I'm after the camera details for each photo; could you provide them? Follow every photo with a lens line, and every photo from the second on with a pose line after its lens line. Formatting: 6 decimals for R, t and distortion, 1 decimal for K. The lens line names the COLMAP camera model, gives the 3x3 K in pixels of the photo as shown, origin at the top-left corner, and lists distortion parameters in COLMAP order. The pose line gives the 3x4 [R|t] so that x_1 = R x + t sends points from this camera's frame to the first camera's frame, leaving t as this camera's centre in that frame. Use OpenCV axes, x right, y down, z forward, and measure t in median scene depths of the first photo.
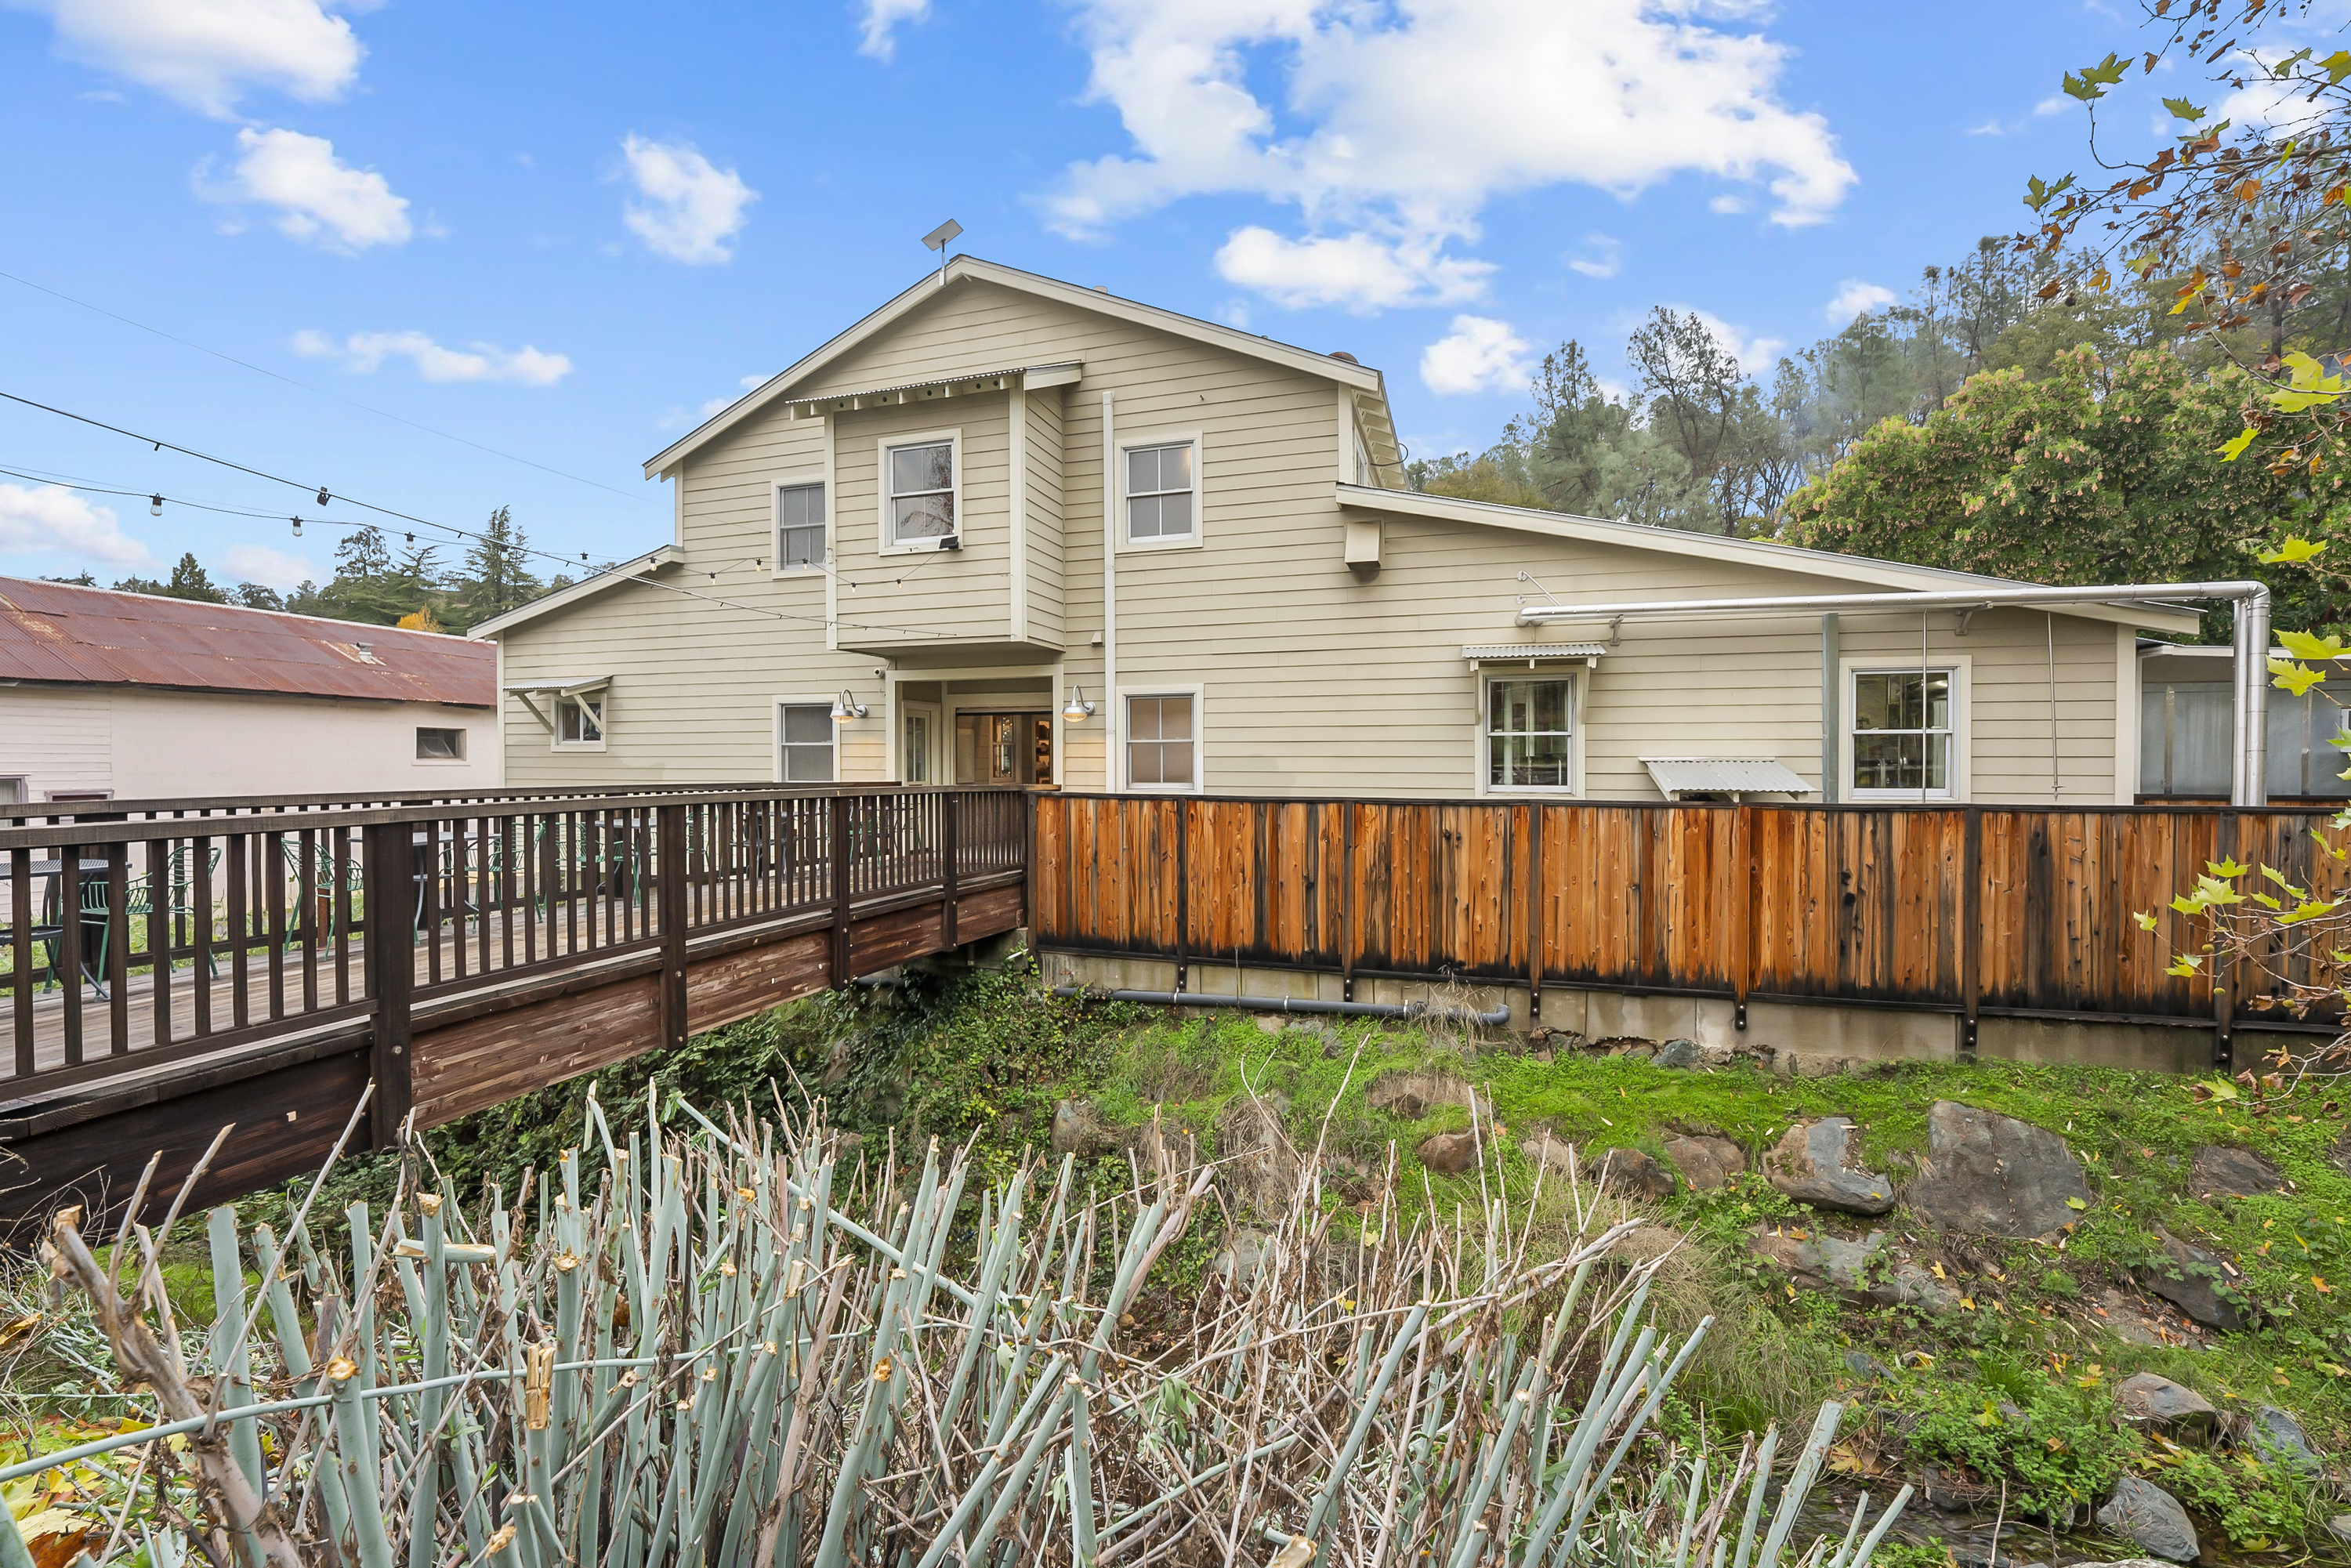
lens RADIAL K [[944.5, 0, 1170.5], [0, 944.5, 768.4], [0, 0, 1]] dist [-0.000841, 0.000035]
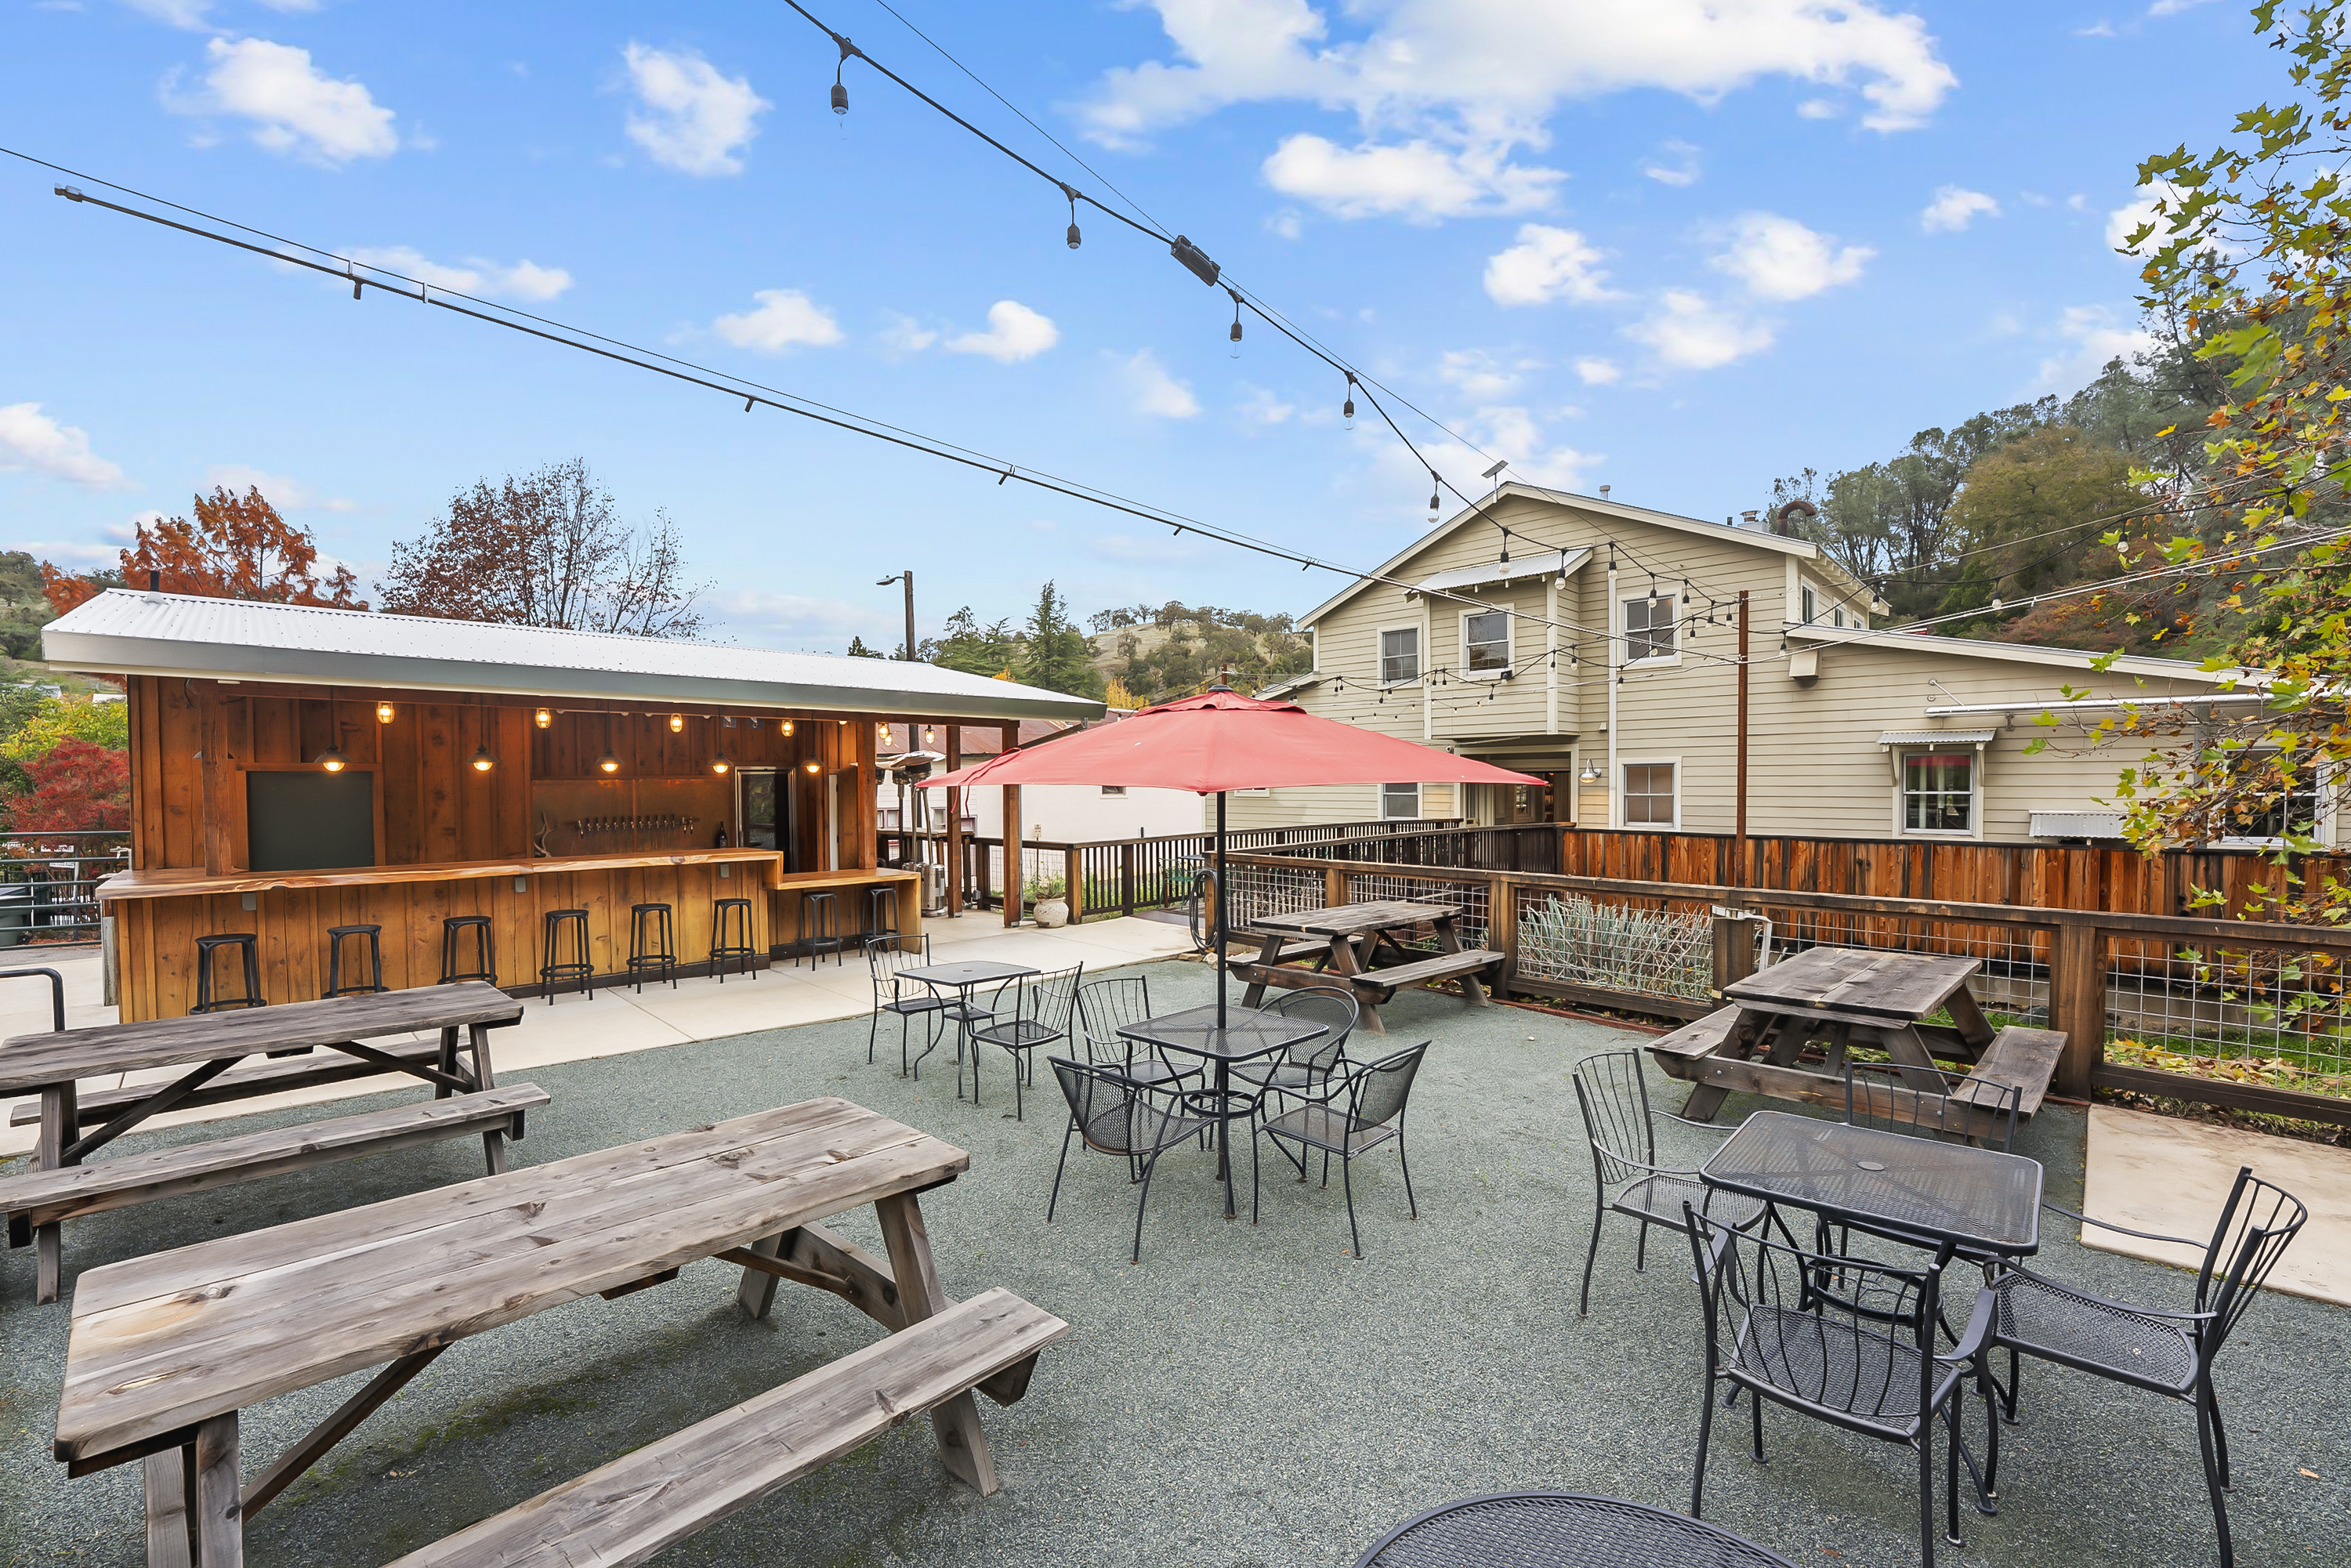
lens RADIAL K [[953.2, 0, 1175.5], [0, 953.2, 799.3], [0, 0, 1]] dist [-0.000206, -0.000022]
pose [[0.892158, 0.005018, -0.451697, 0.001671], [-0.002231, 0.999975, 0.006703, -0.033129], [0.451719, -0.004972, 0.892146, -0.747800]]
